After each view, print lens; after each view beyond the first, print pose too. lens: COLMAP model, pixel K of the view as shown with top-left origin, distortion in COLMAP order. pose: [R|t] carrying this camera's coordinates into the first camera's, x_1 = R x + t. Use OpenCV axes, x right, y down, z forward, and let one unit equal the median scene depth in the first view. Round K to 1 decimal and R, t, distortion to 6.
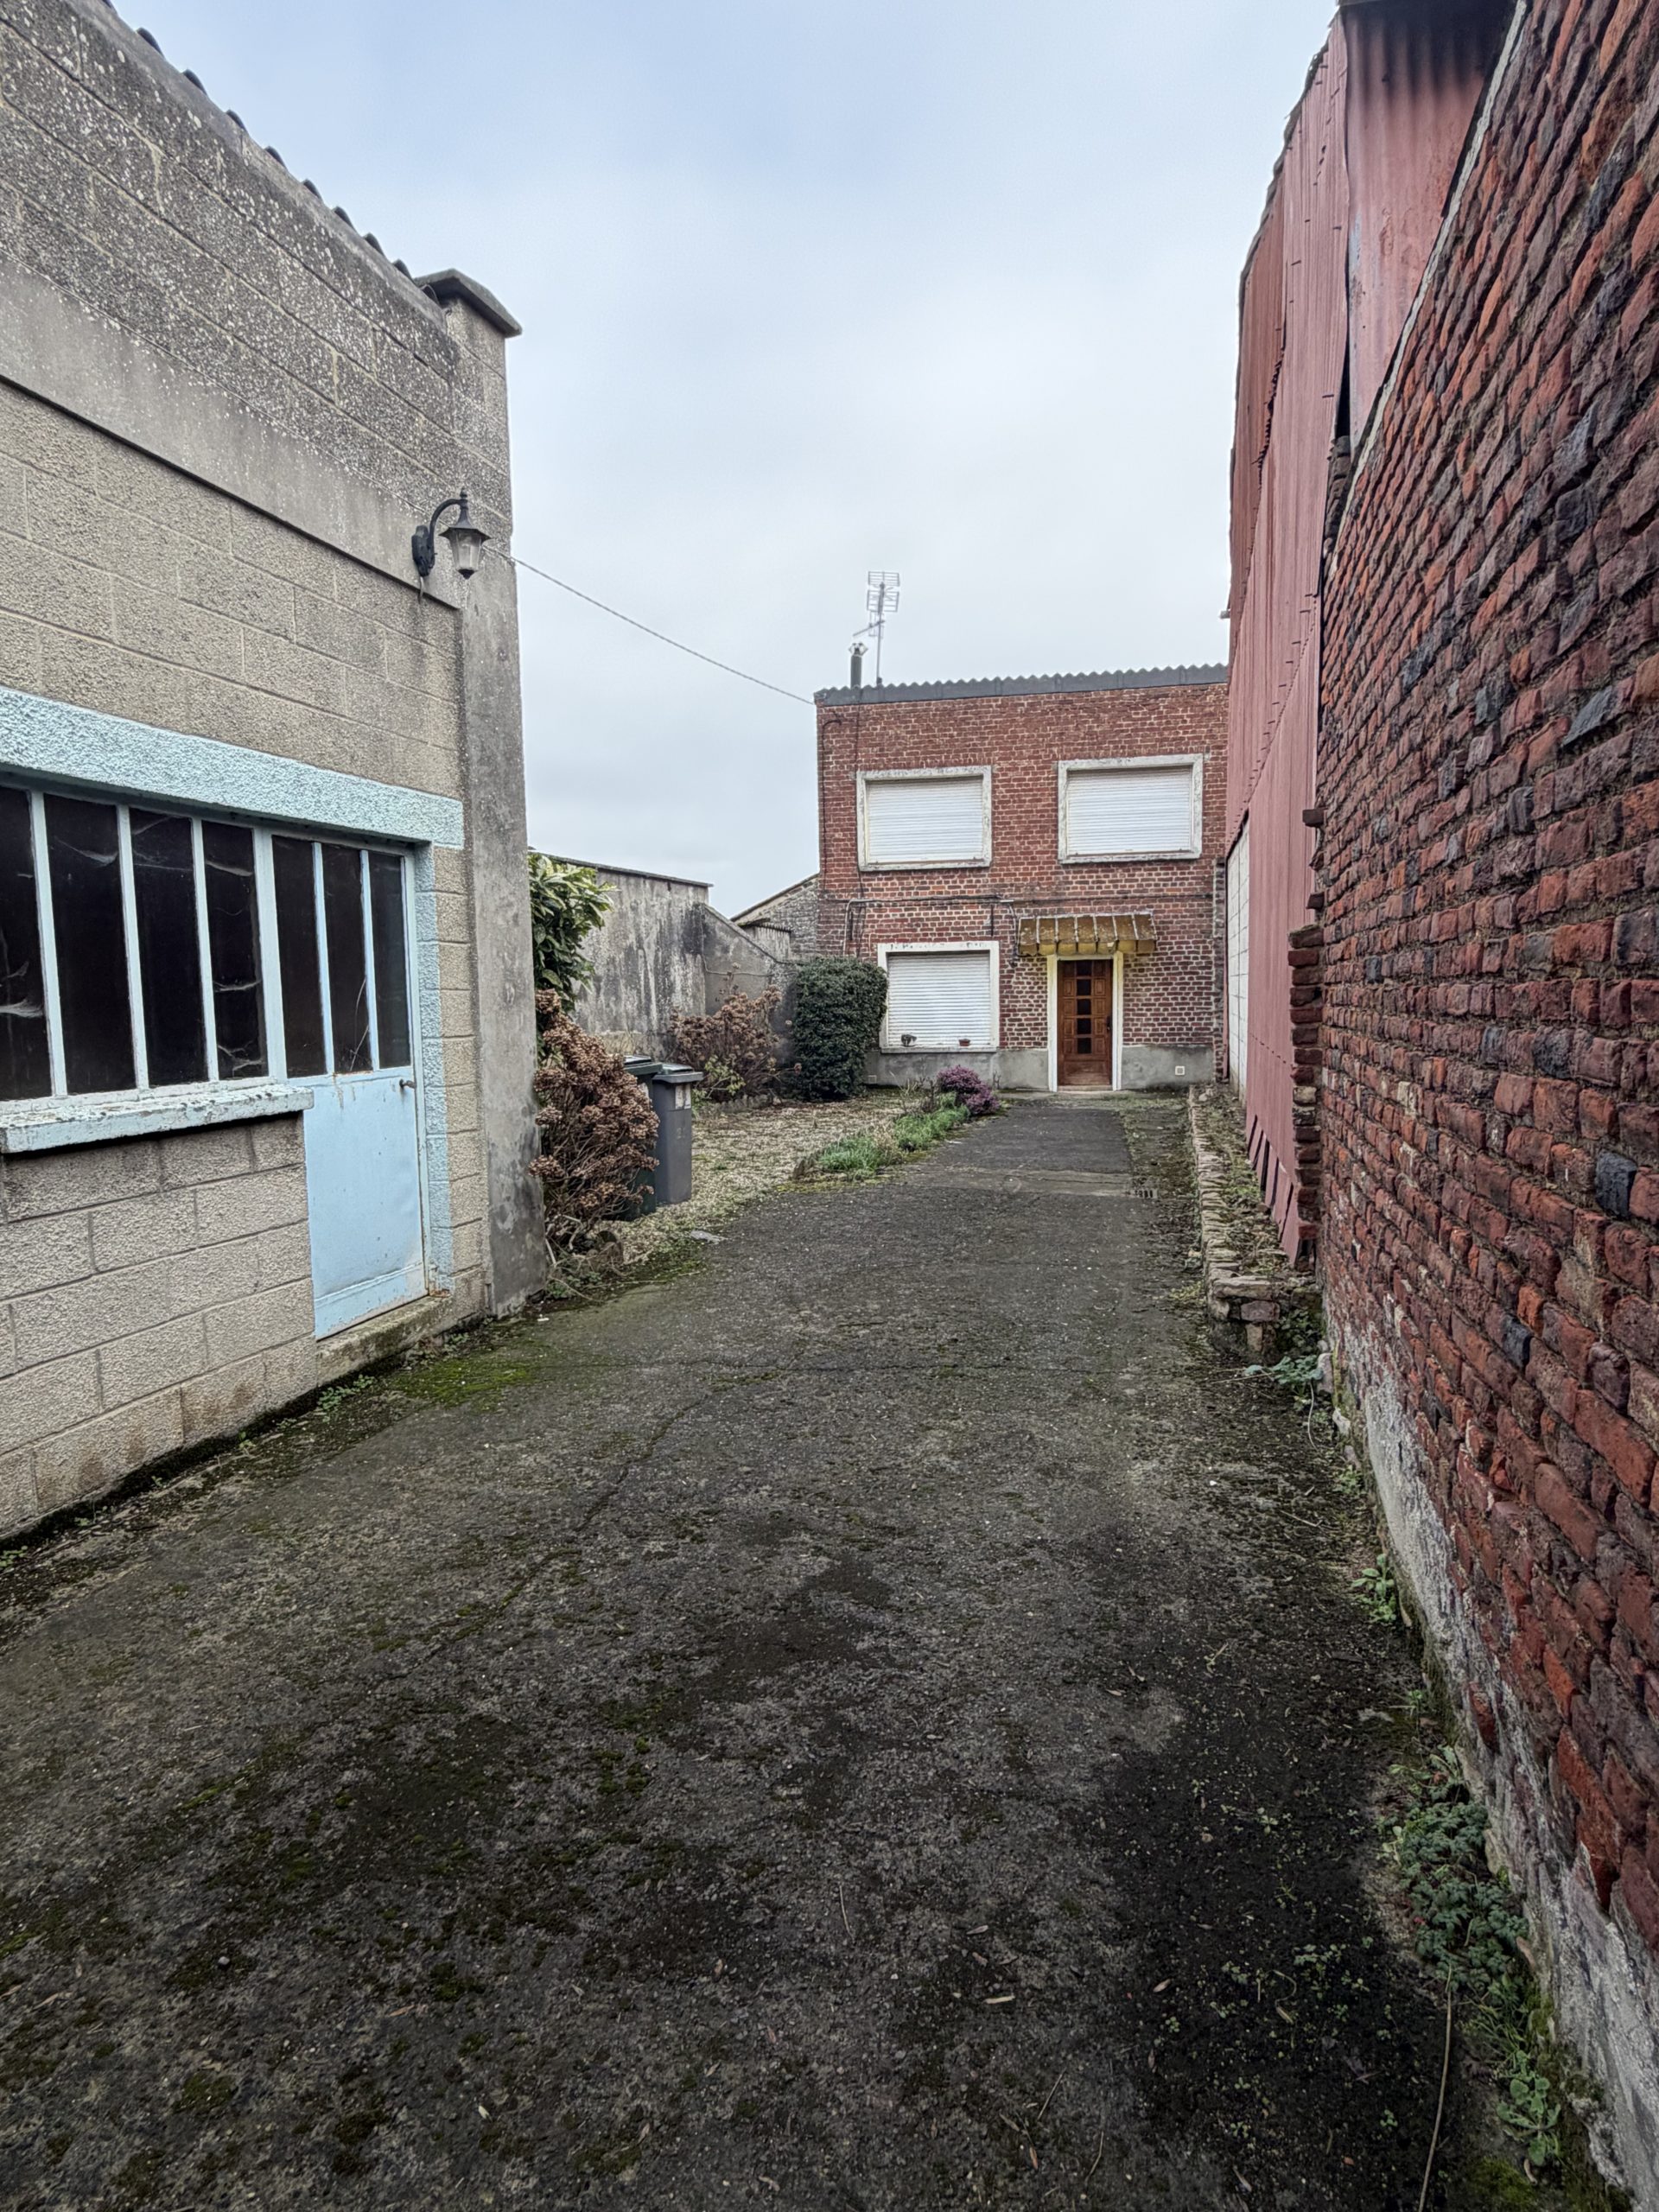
lens RADIAL K [[1213.4, 0, 802.1], [0, 1213.4, 1112.1], [0, 0, 1]] dist [0.001027, 0.000042]
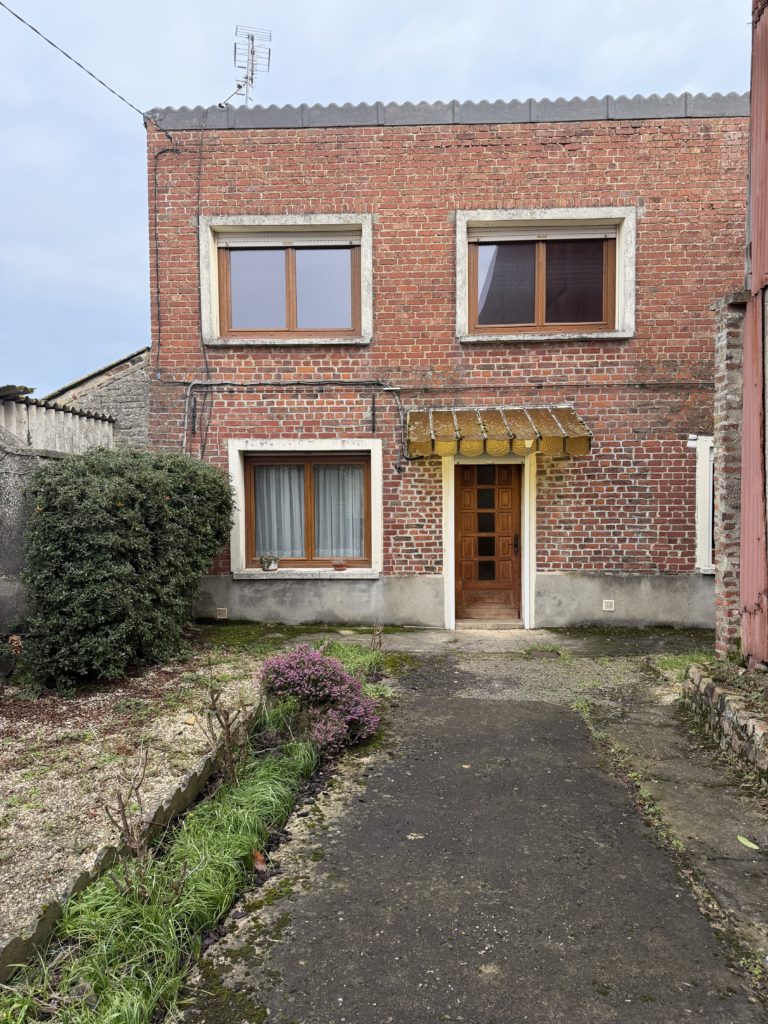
lens RADIAL K [[715.4, 0, 384.0], [0, 715.4, 512.0], [0, 0, 1]] dist [-0.000174, -0.000378]
pose [[0.988130, 0.008857, 0.153362, 0.093473], [0.002304, 0.997370, -0.072441, -0.060430], [-0.153600, 0.071935, 0.985511, 0.550557]]
